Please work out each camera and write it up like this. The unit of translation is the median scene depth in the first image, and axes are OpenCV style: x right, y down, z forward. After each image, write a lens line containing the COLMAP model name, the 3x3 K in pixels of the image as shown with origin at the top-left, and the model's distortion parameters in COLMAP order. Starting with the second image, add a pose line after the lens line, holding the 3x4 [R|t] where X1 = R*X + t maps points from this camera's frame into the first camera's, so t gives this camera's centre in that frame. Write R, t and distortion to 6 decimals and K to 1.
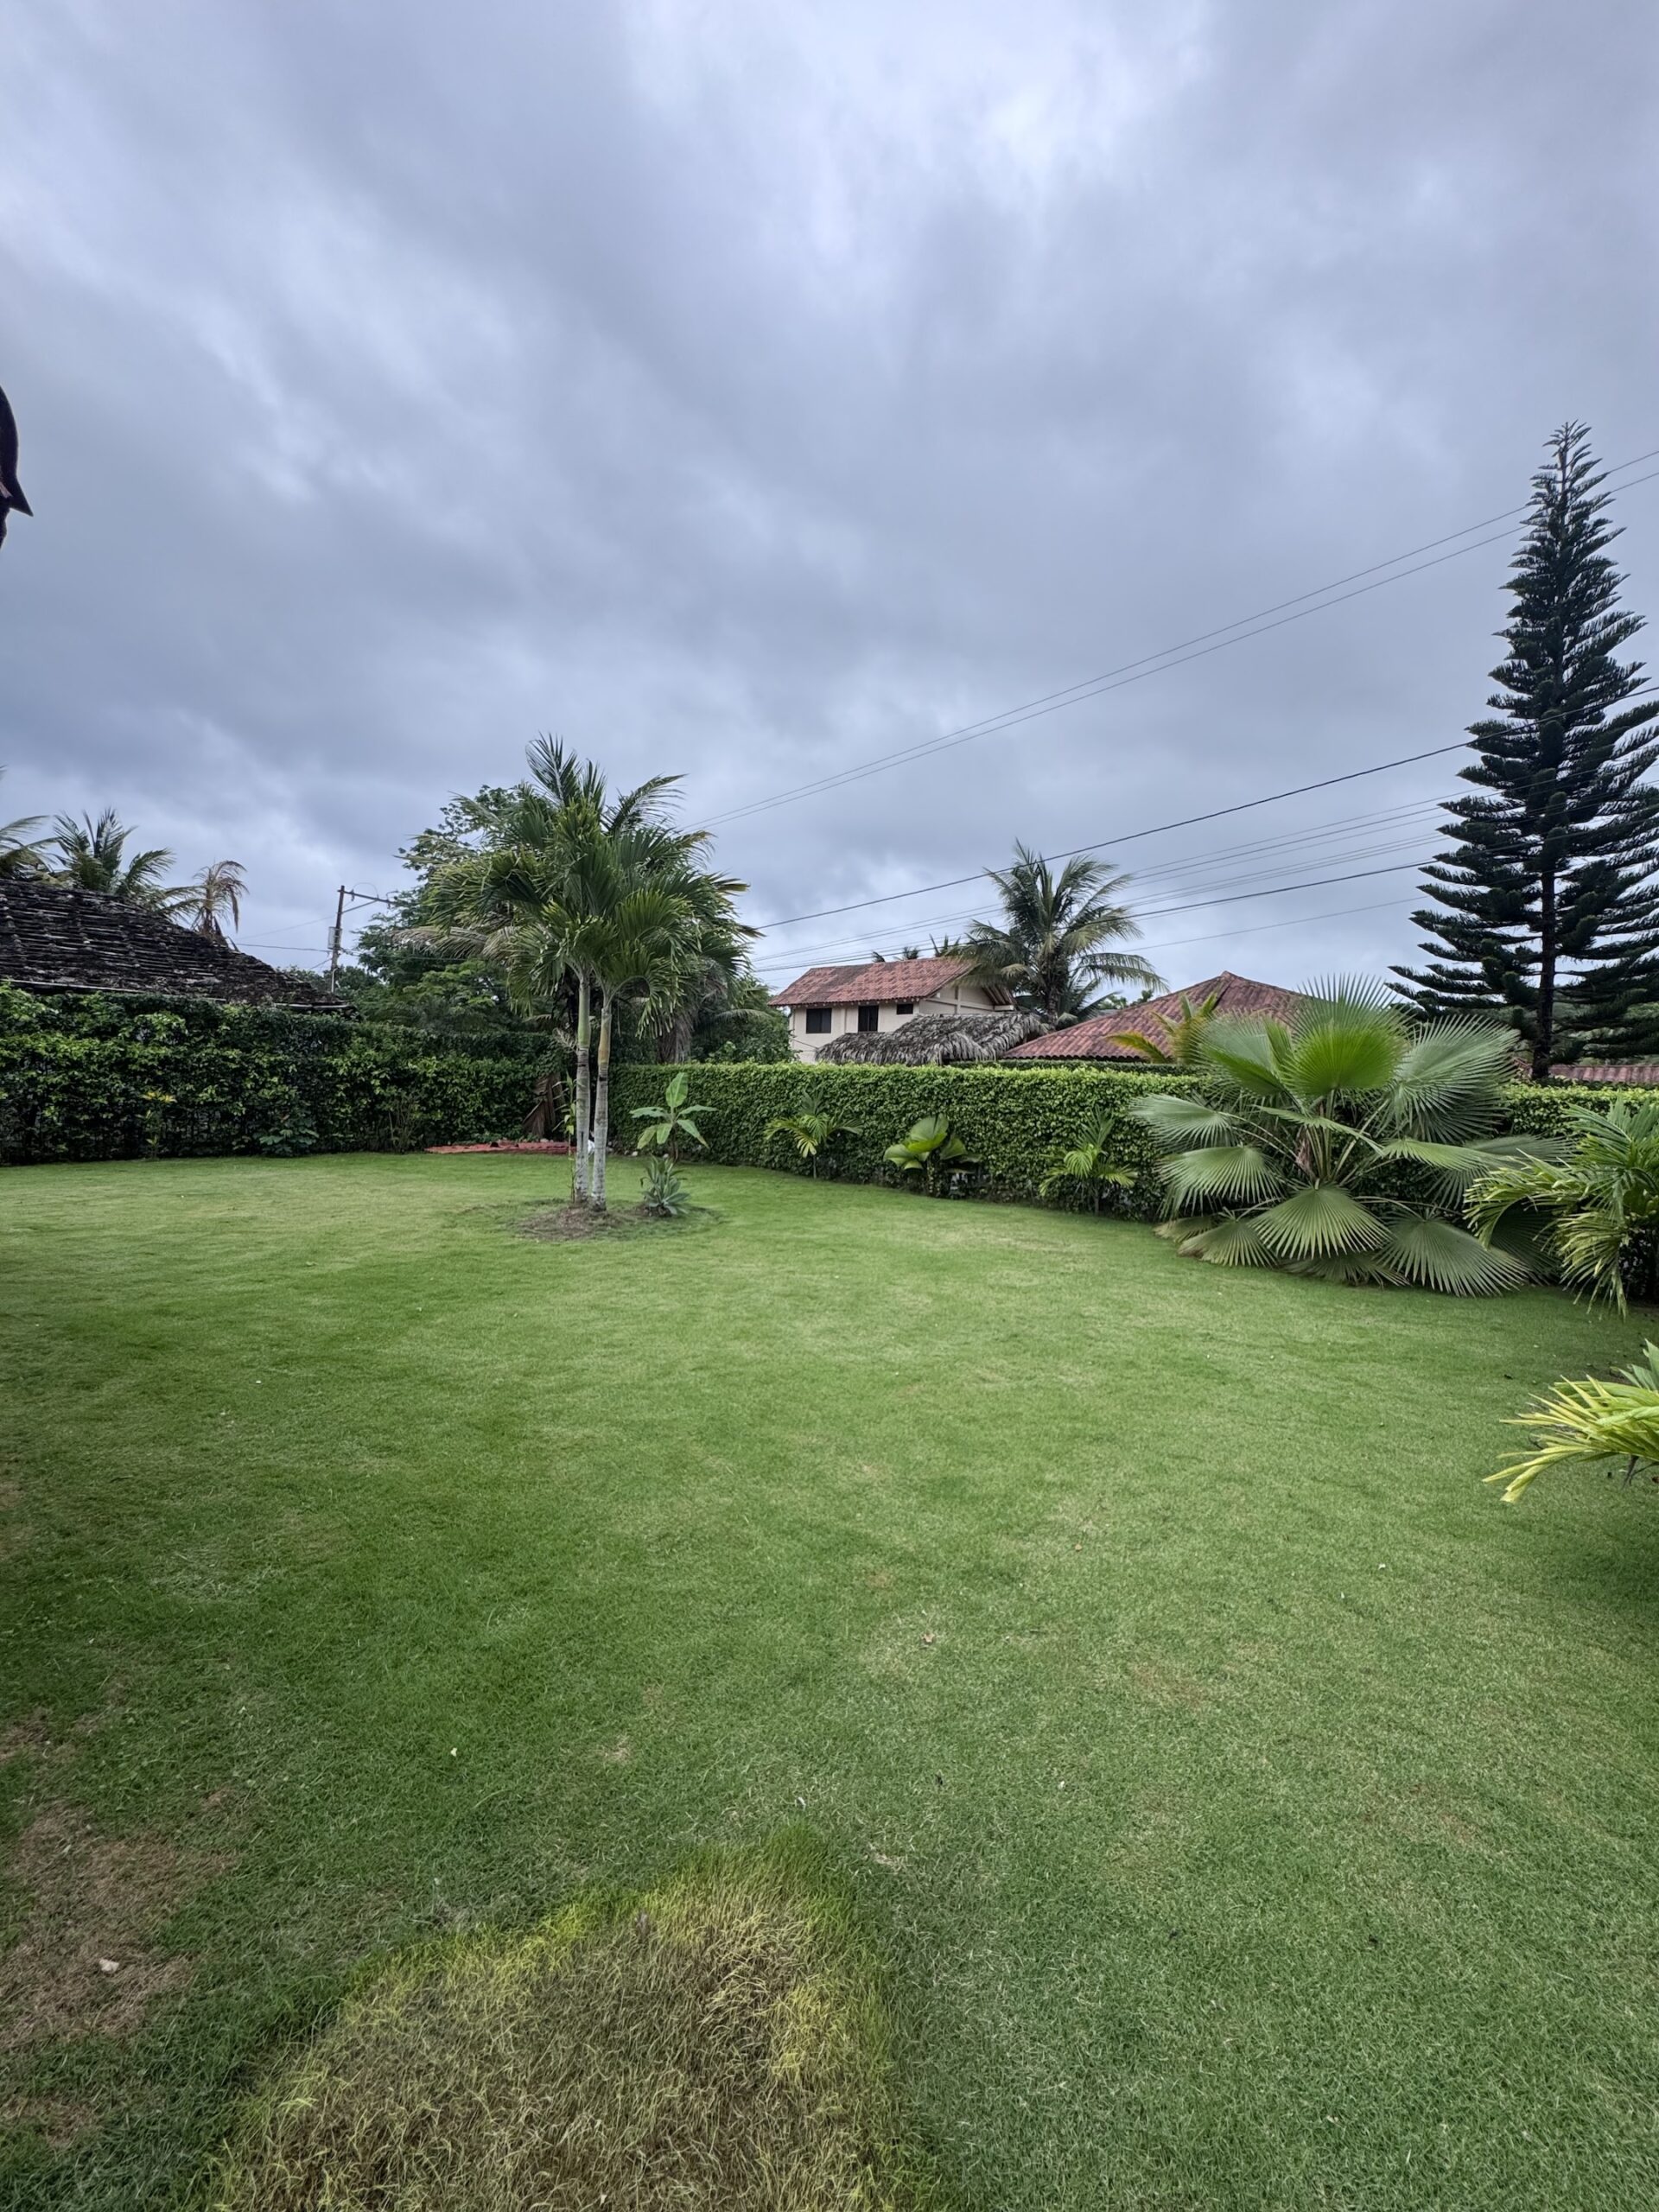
lens RADIAL K [[886.5, 0, 831.4], [0, 886.5, 1103.1], [0, 0, 1]] dist [-0.001871, -0.000178]
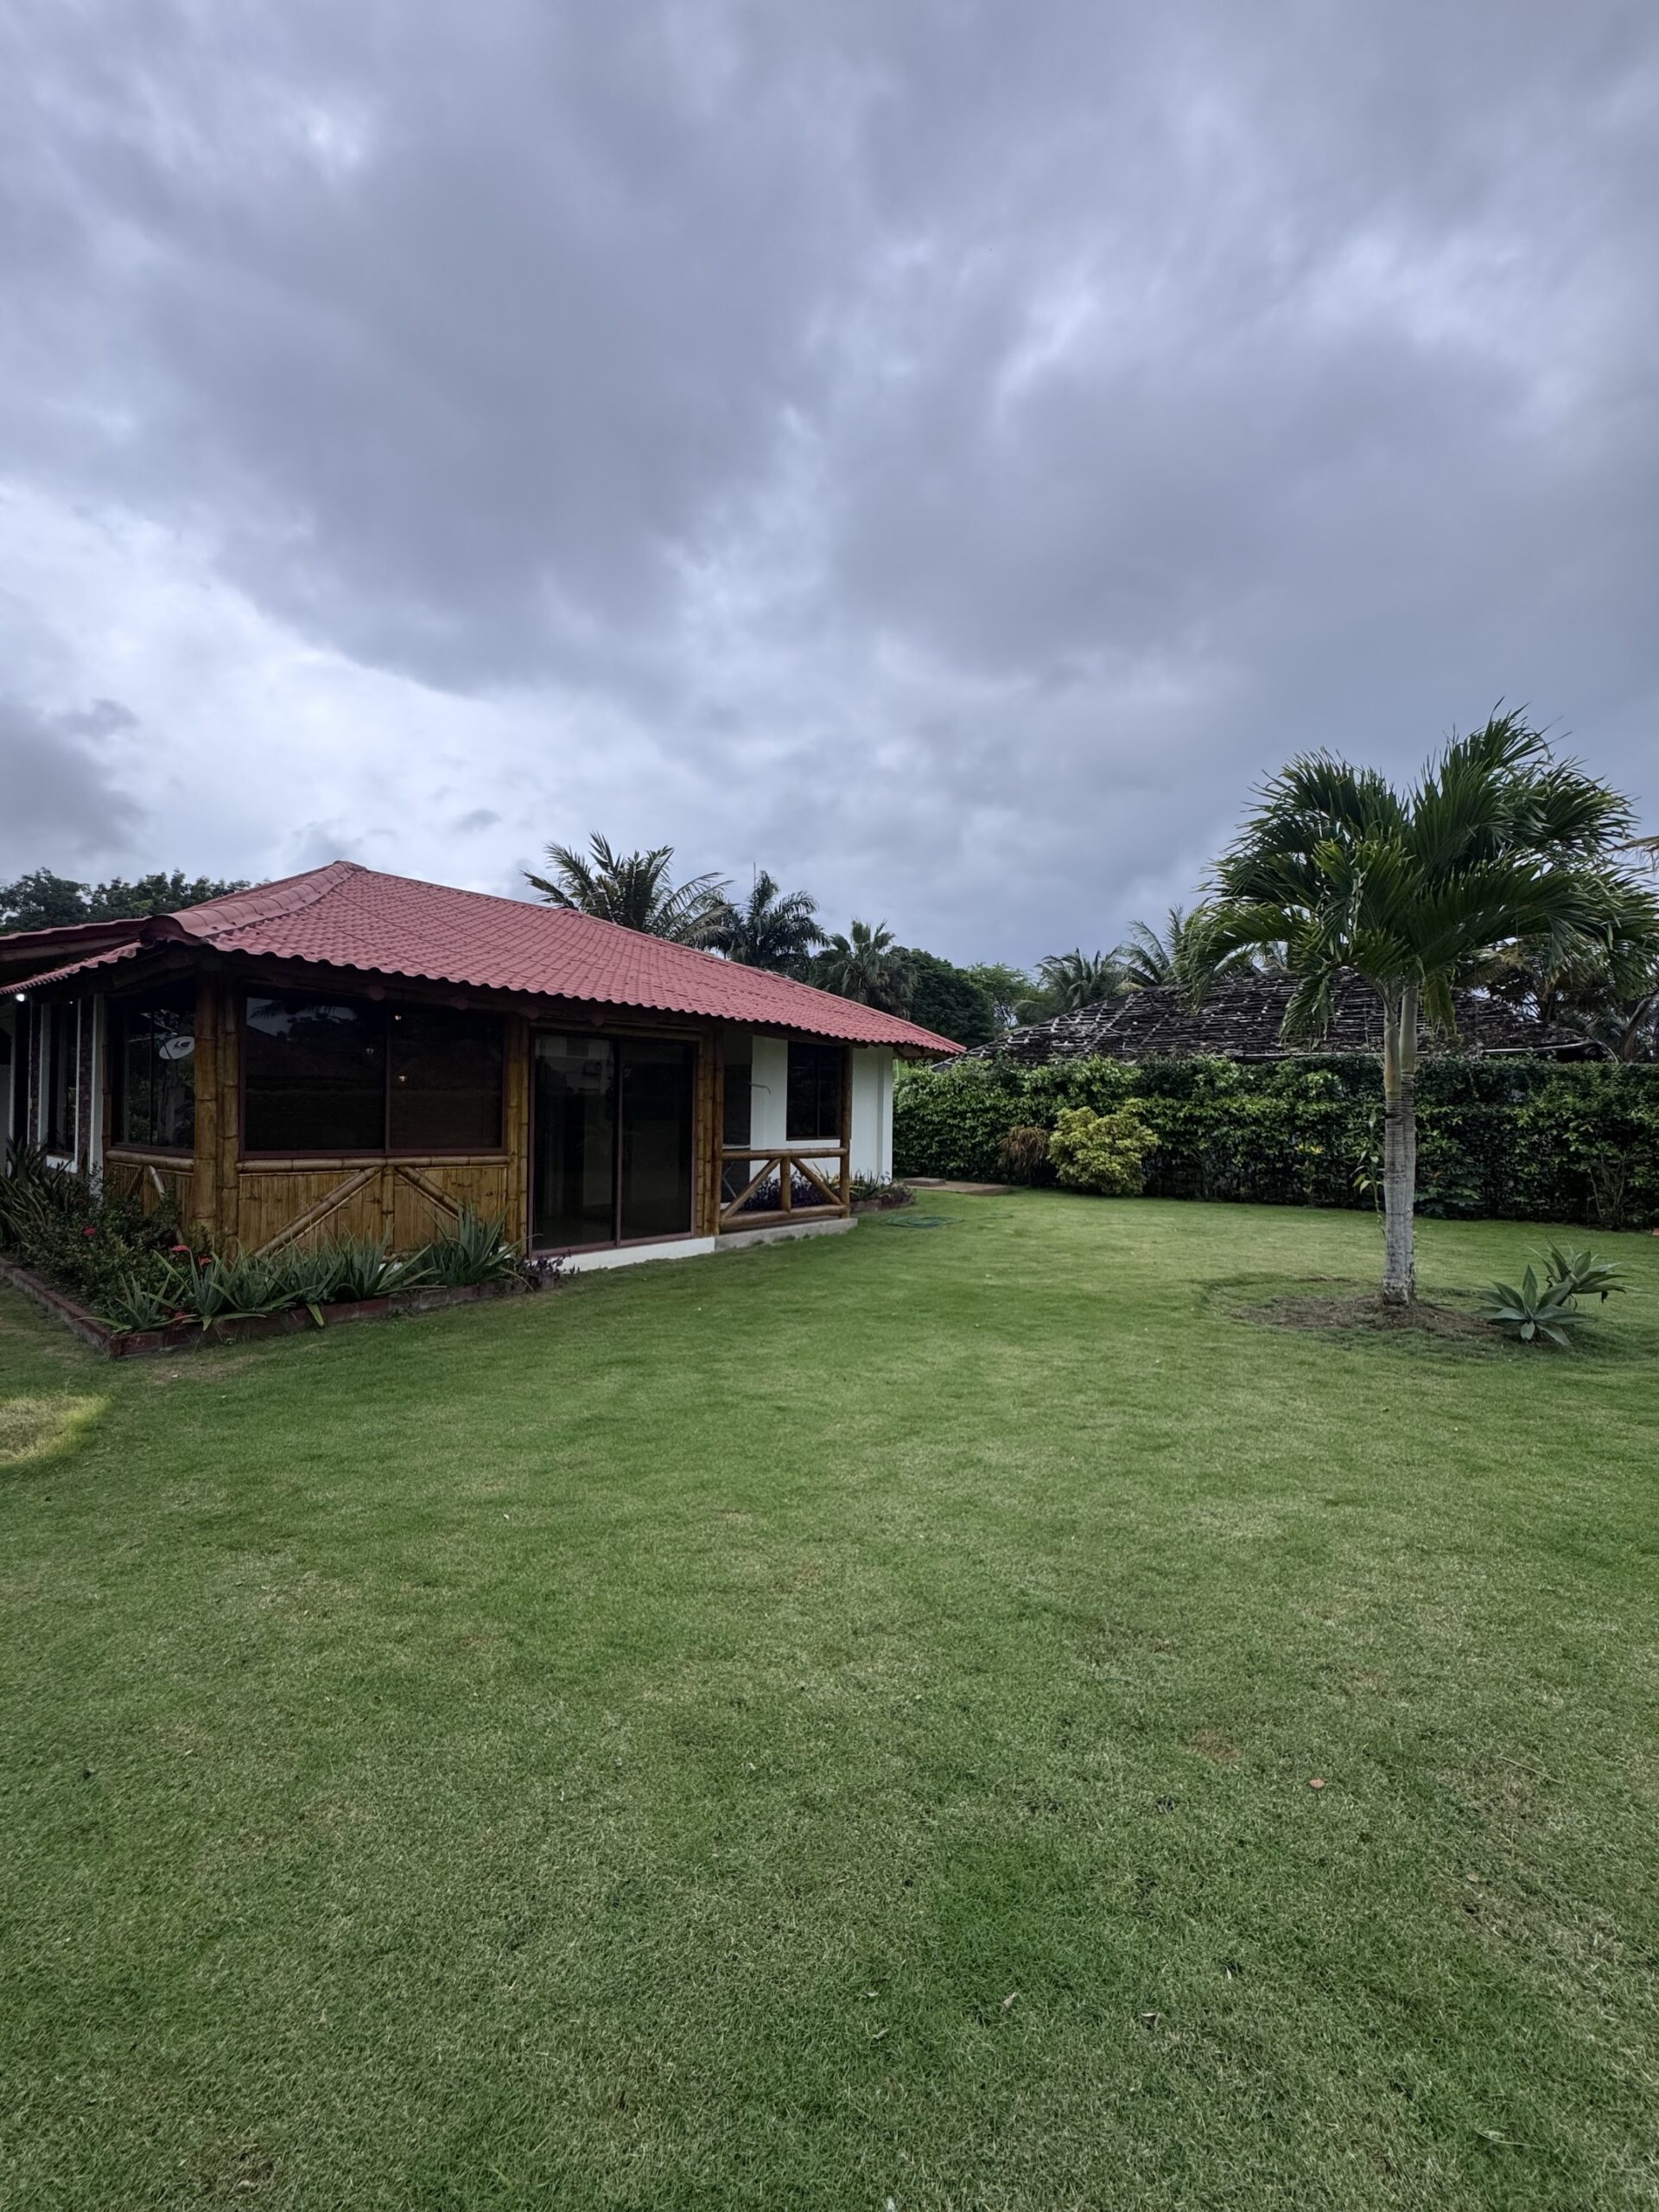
lens RADIAL K [[886.5, 0, 831.4], [0, 886.5, 1103.1], [0, 0, 1]] dist [-0.001871, -0.000178]
pose [[0.048371, -0.043828, -0.997867, 0.265675], [-0.031919, 0.998459, -0.045402, 0.004201], [0.998319, 0.034047, 0.046897, 0.322109]]
